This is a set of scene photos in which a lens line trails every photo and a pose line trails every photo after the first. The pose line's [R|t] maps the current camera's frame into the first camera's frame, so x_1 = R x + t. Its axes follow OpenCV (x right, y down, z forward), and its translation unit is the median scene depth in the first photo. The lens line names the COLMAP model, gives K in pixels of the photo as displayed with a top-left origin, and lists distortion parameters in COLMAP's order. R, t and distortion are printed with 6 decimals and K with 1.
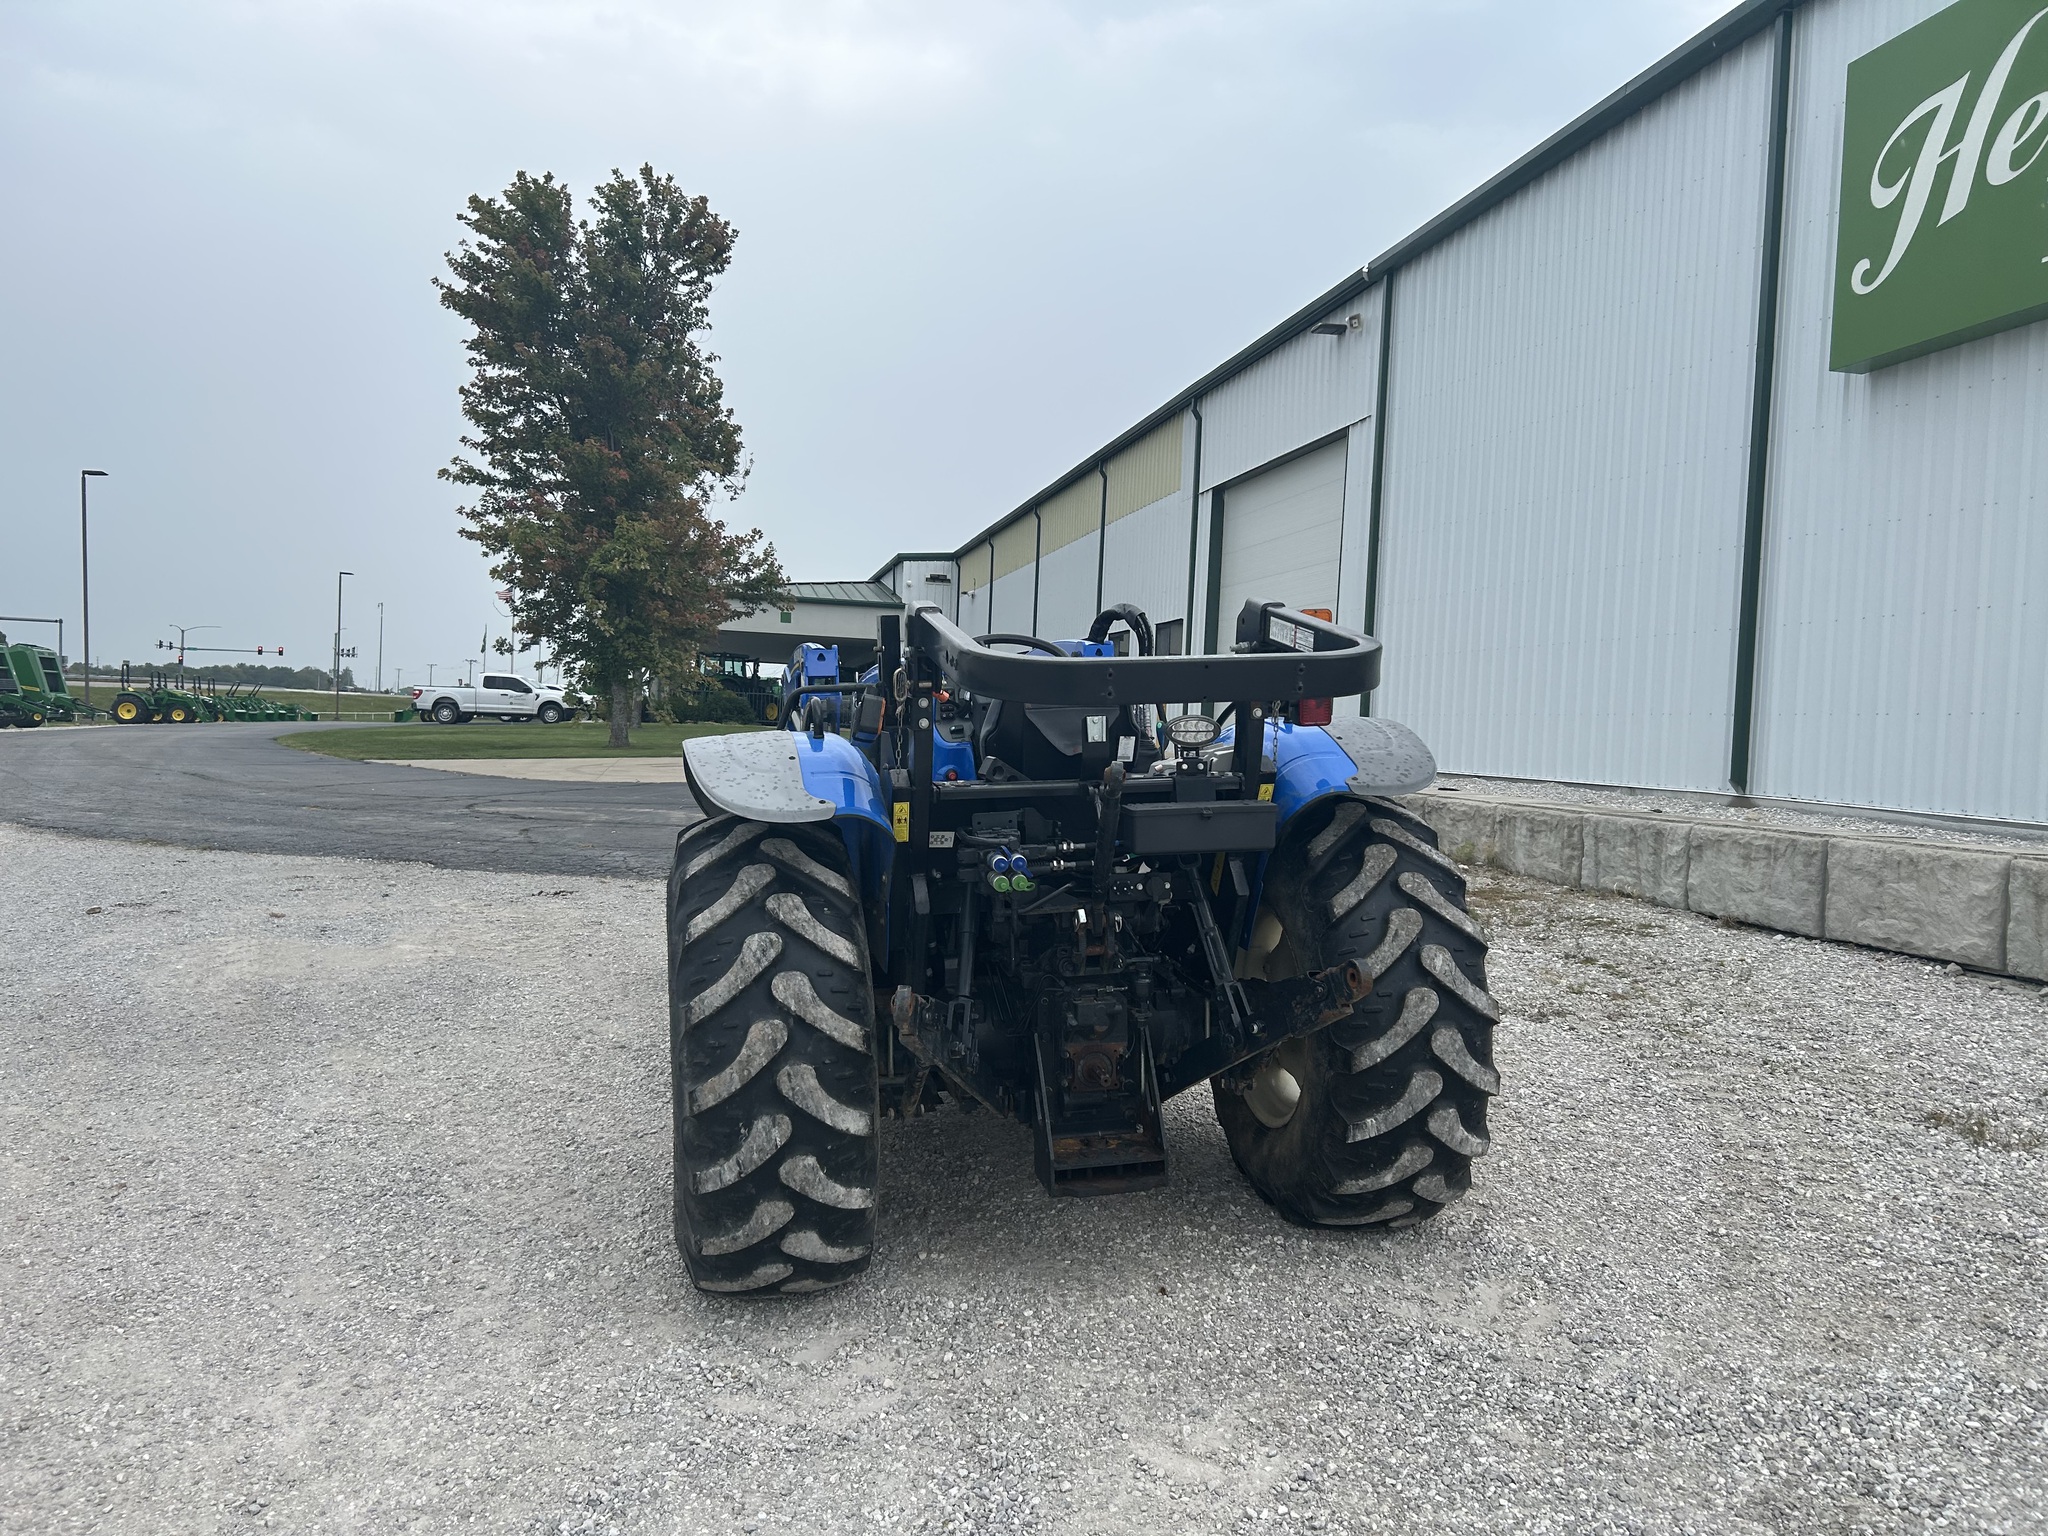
lens RADIAL K [[1503.5, 0, 1015.0], [0, 1503.5, 774.9], [0, 0, 1]] dist [0.065499, -0.097432]
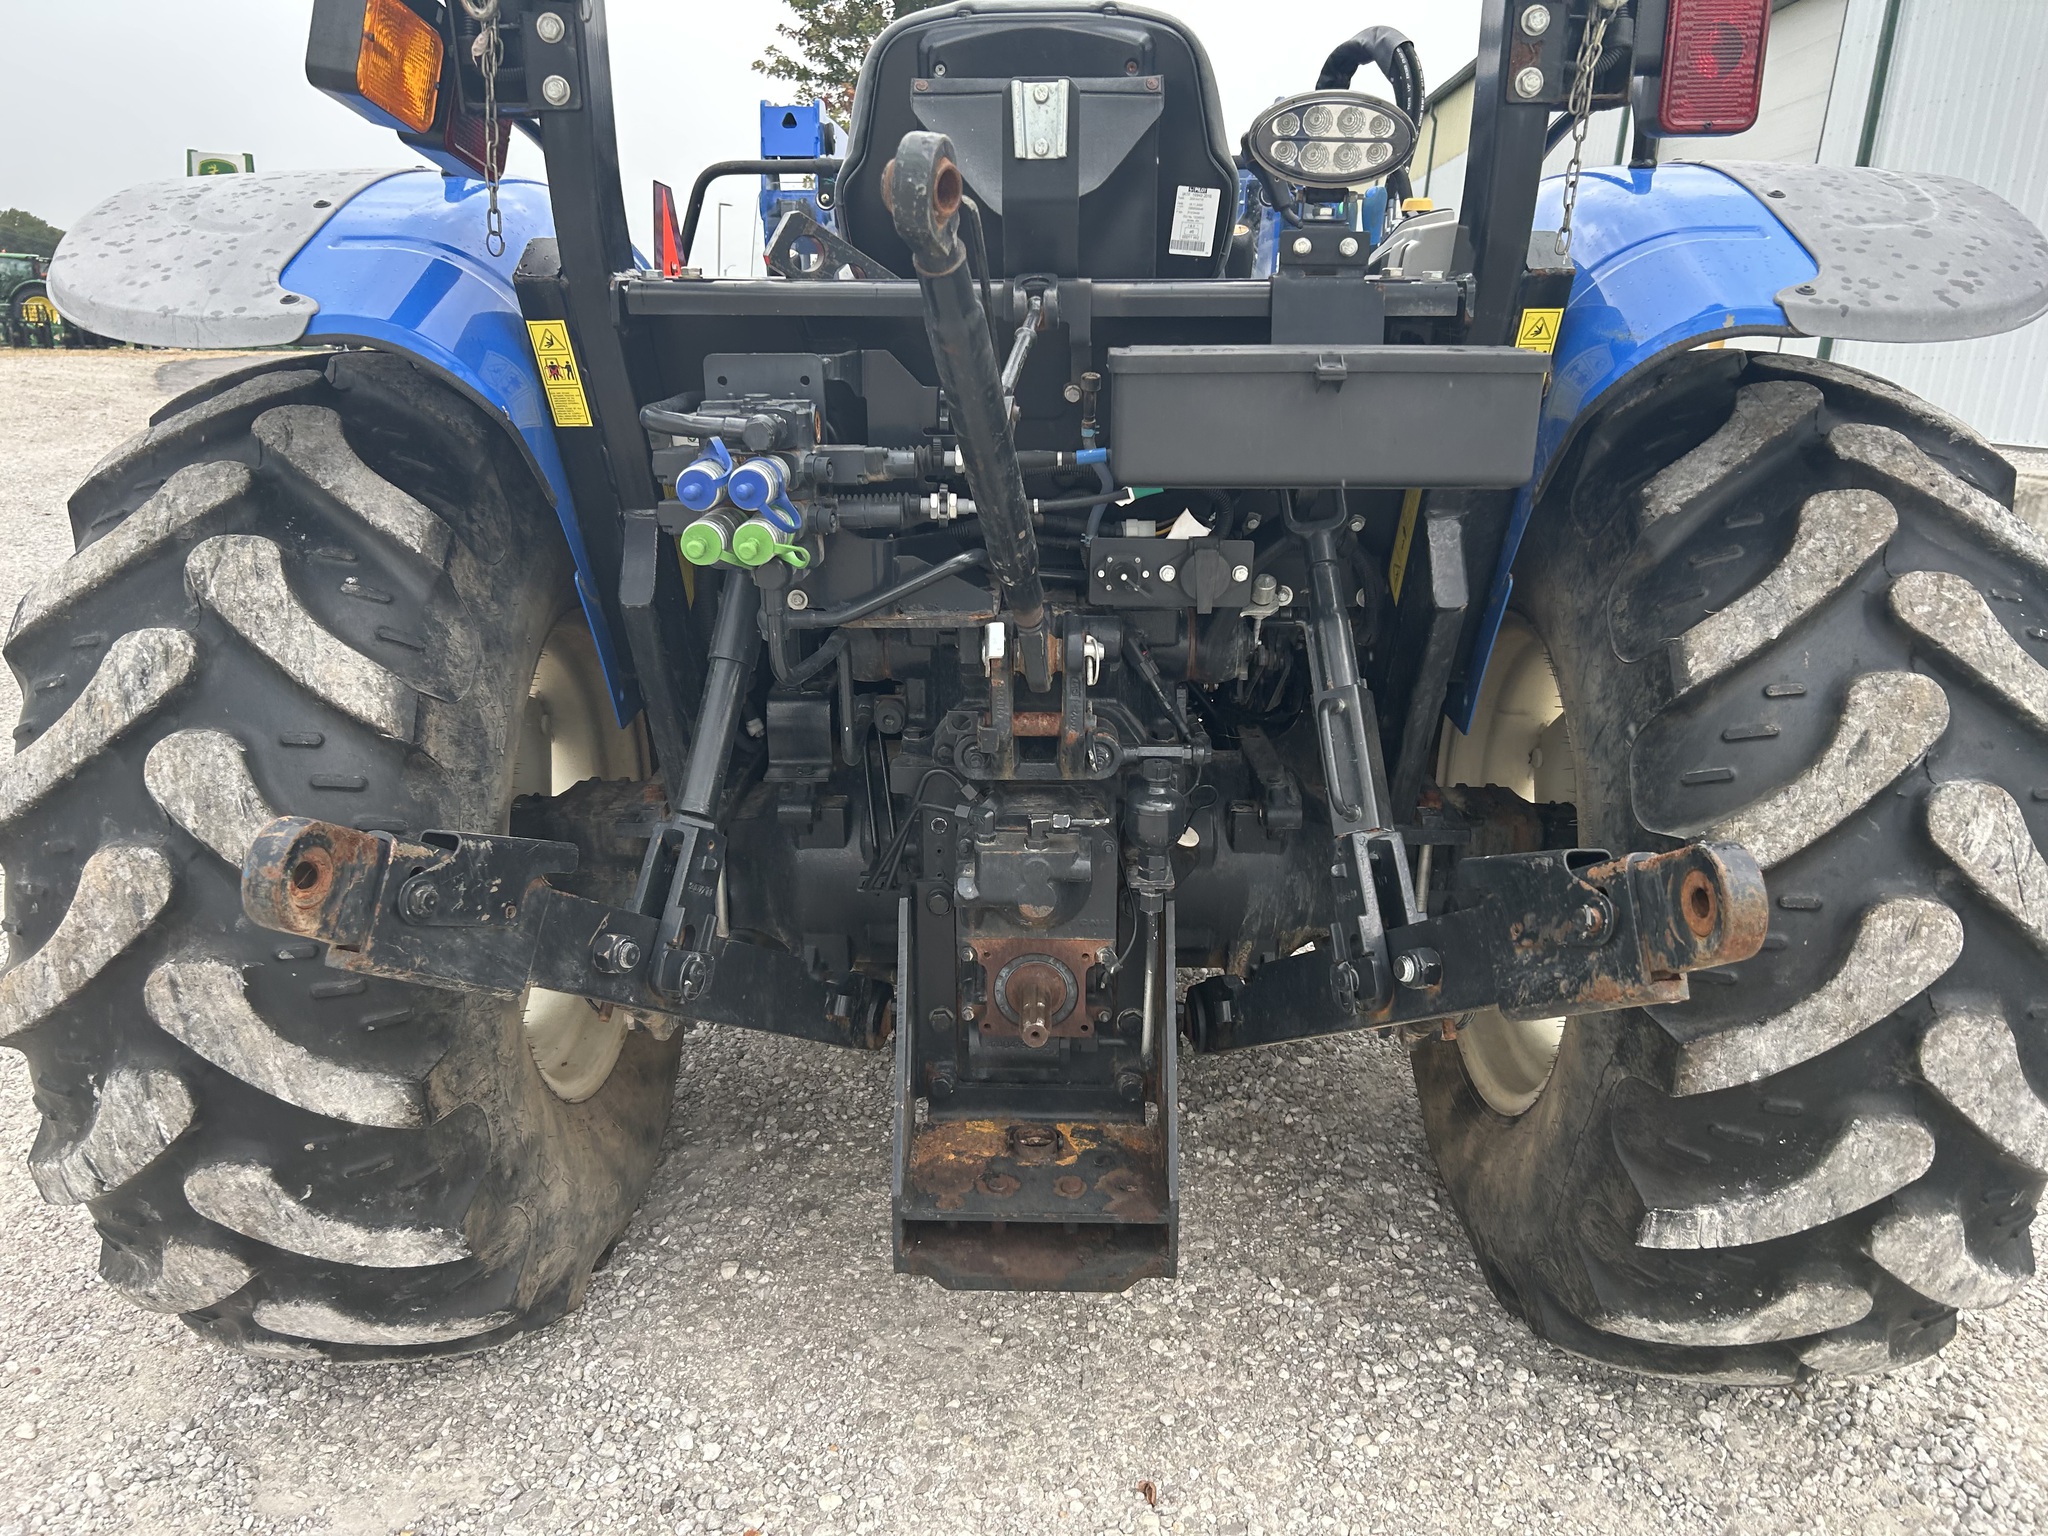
lens RADIAL K [[1476.6, 0, 1024.0], [0, 1476.6, 768.0], [0, 0, 1]] dist [0.003900, -0.000304]
pose [[0.967966, 0.090393, -0.234246, 0.143747], [-0.036640, 0.973813, 0.224379, 0.039997], [0.248394, -0.208608, 0.945930, 0.622363]]
